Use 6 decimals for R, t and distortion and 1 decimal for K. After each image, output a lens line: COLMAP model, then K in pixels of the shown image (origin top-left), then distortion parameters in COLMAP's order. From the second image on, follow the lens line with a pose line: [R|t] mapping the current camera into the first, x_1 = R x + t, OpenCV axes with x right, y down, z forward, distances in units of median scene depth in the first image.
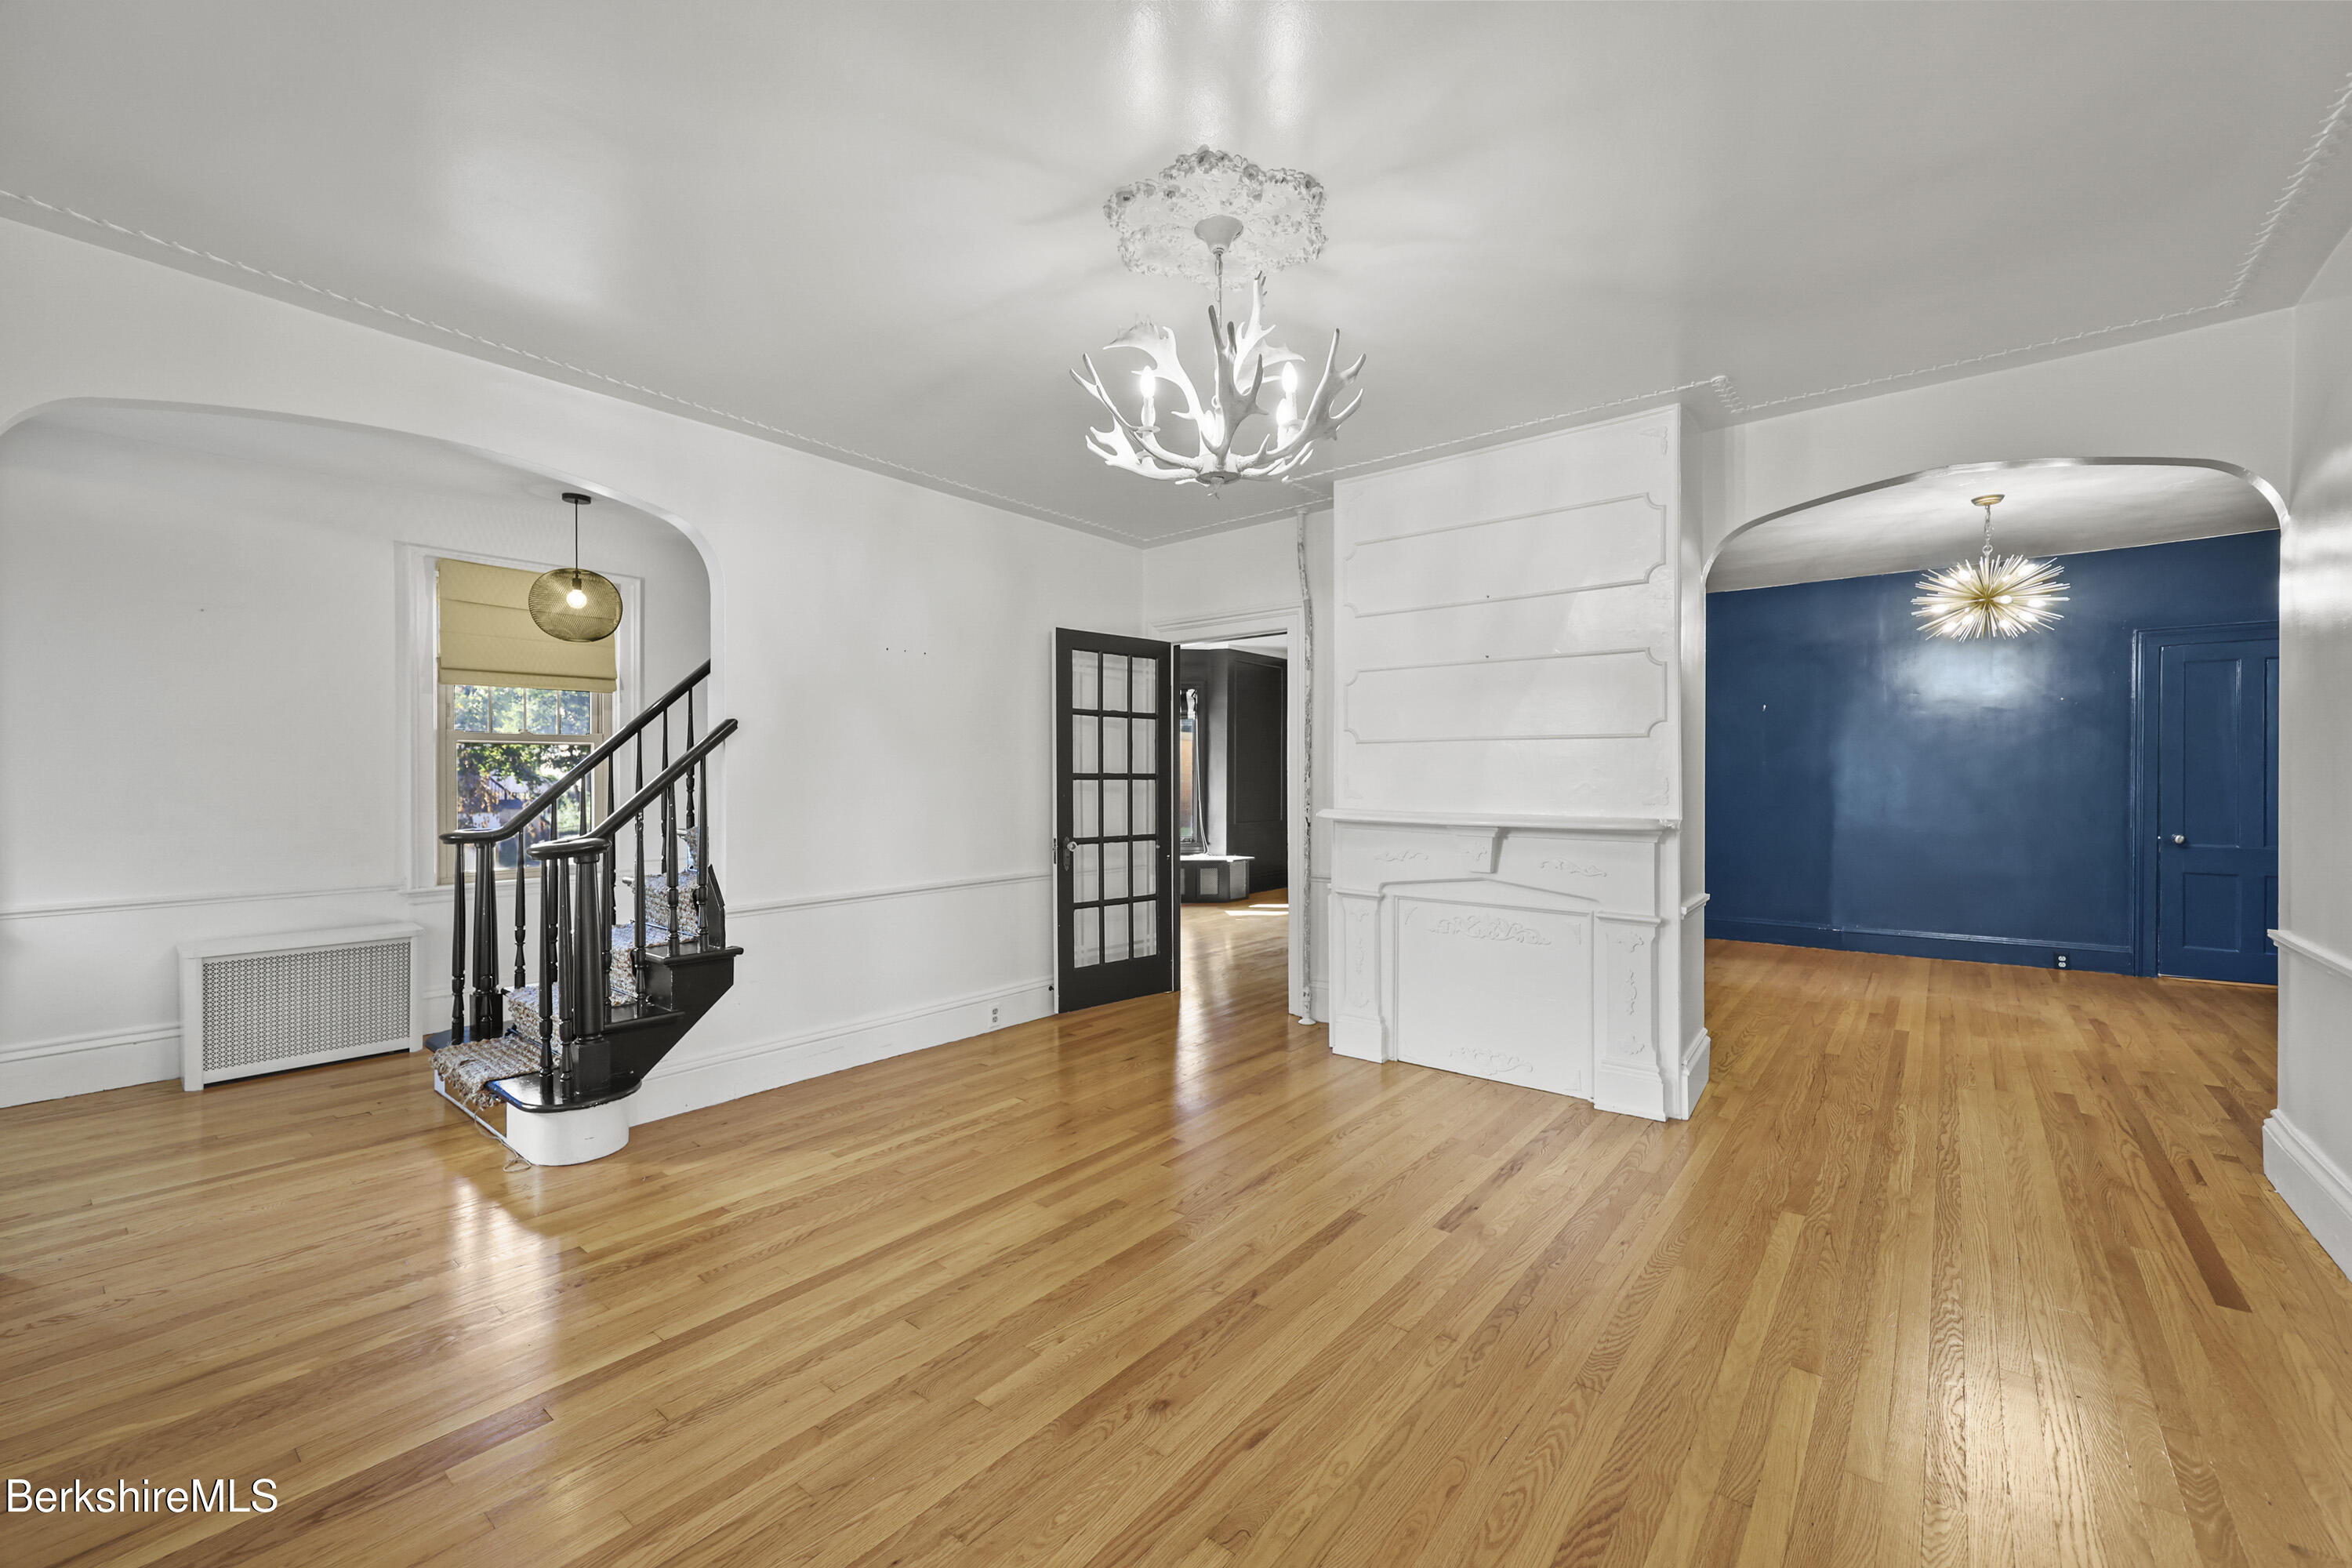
lens RADIAL K [[952.9, 0, 1169.8], [0, 952.9, 779.1], [0, 0, 1]] dist [-0.008040, 0.001648]
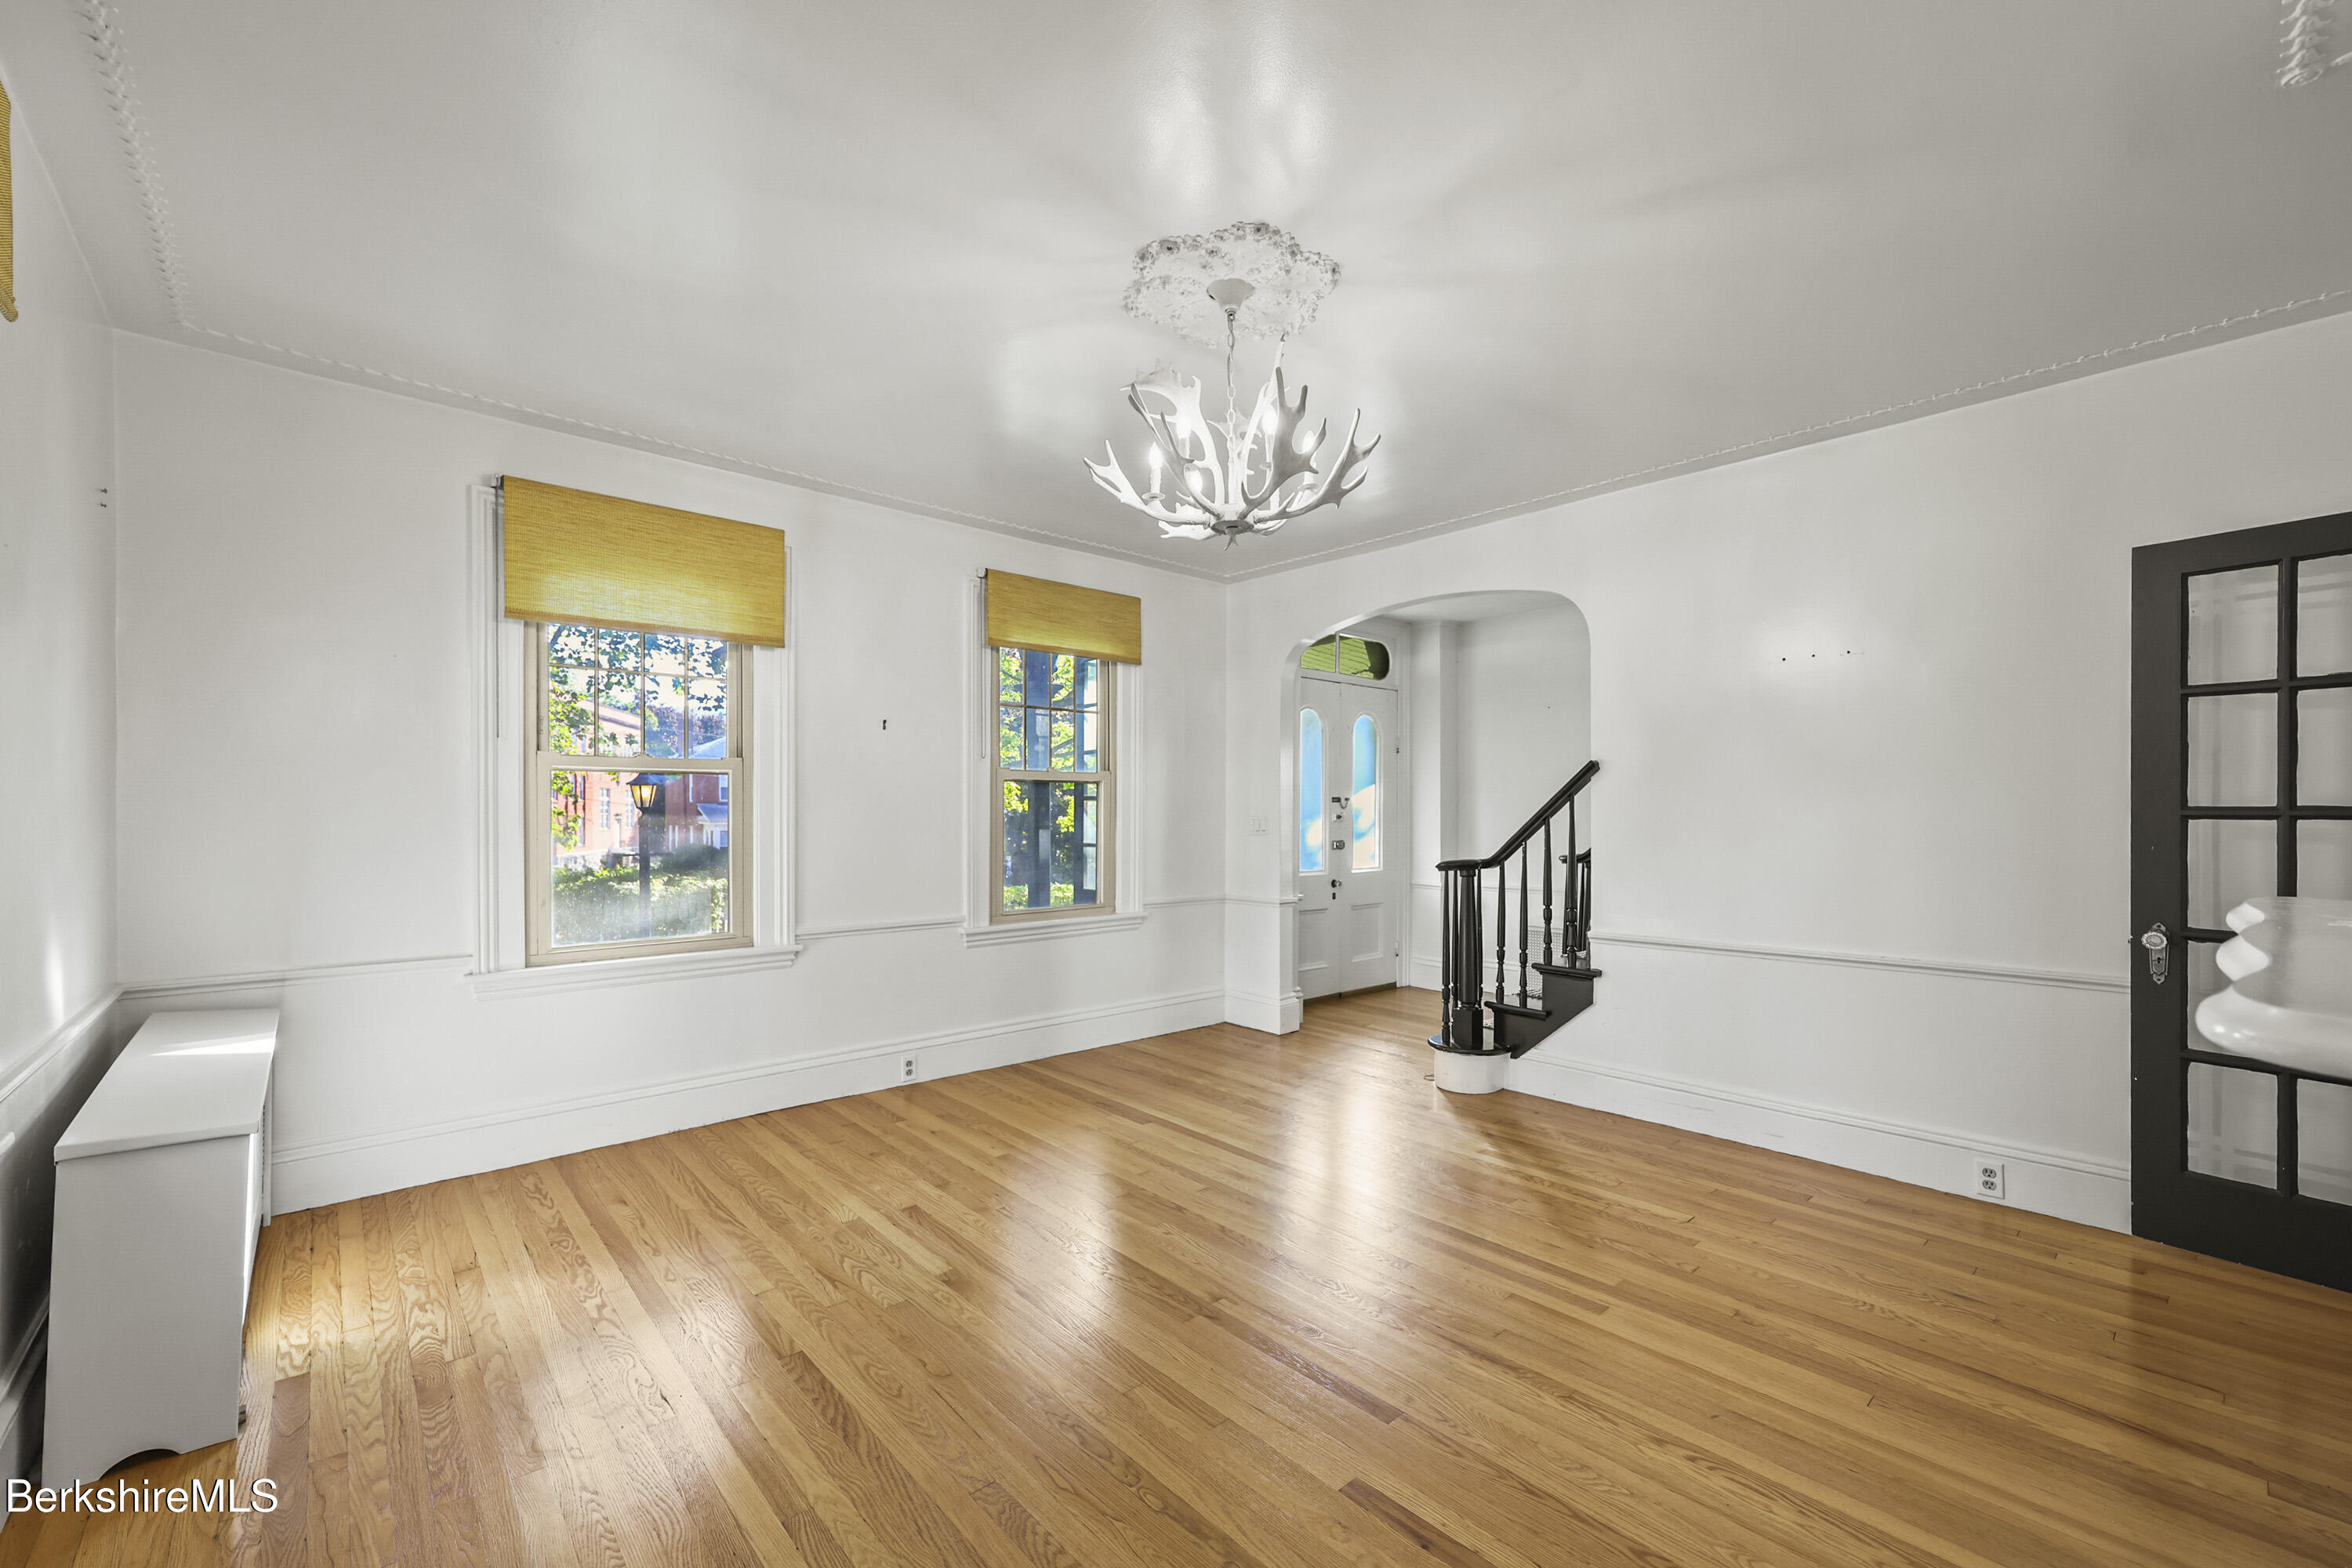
lens RADIAL K [[952.9, 0, 1180.1], [0, 952.9, 808.5], [0, 0, 1]] dist [-0.008040, 0.001648]
pose [[-0.154256, -0.002504, -0.988028, 0.745067], [-0.001691, 0.999996, -0.002270, -0.004294], [0.988029, 0.001320, -0.154260, 0.753026]]
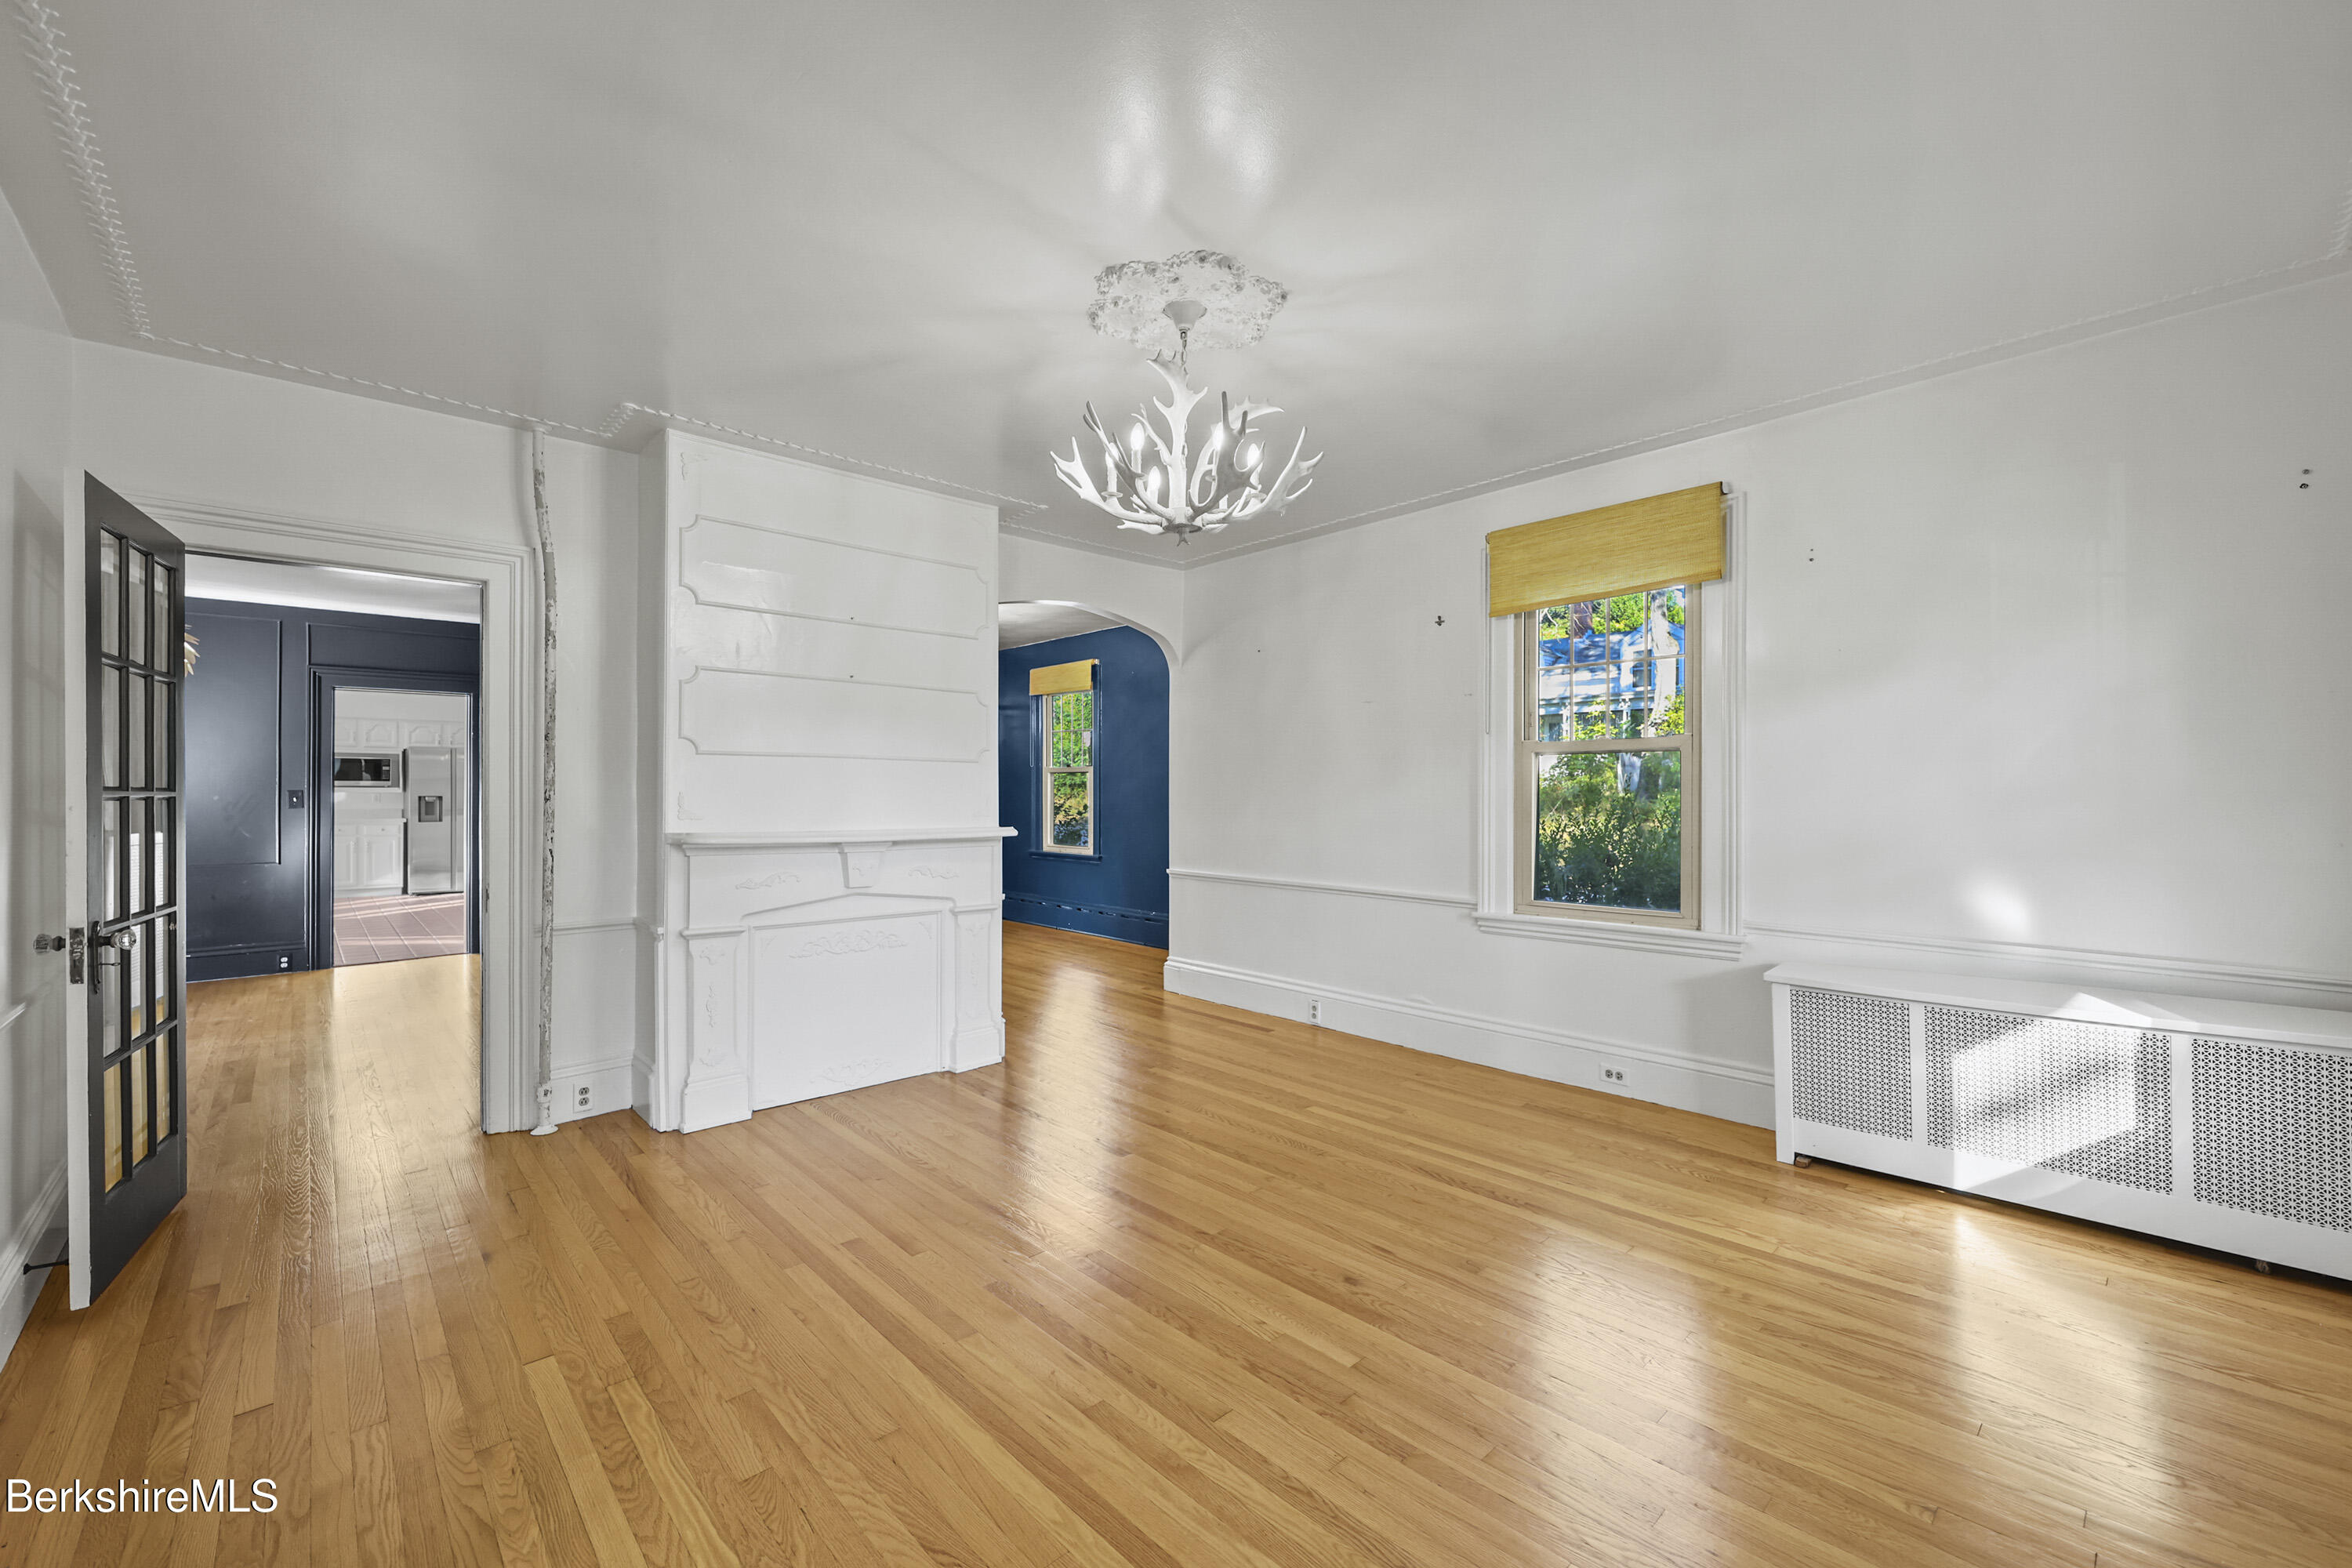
lens RADIAL K [[952.9, 0, 1167.7], [0, 952.9, 785.6], [0, 0, 1]] dist [-0.008040, 0.001648]
pose [[0.131216, 0.005041, 0.991341, -0.749469], [0.000474, 0.999987, -0.005148, -0.015333], [-0.991354, 0.001145, 0.131212, 0.591428]]
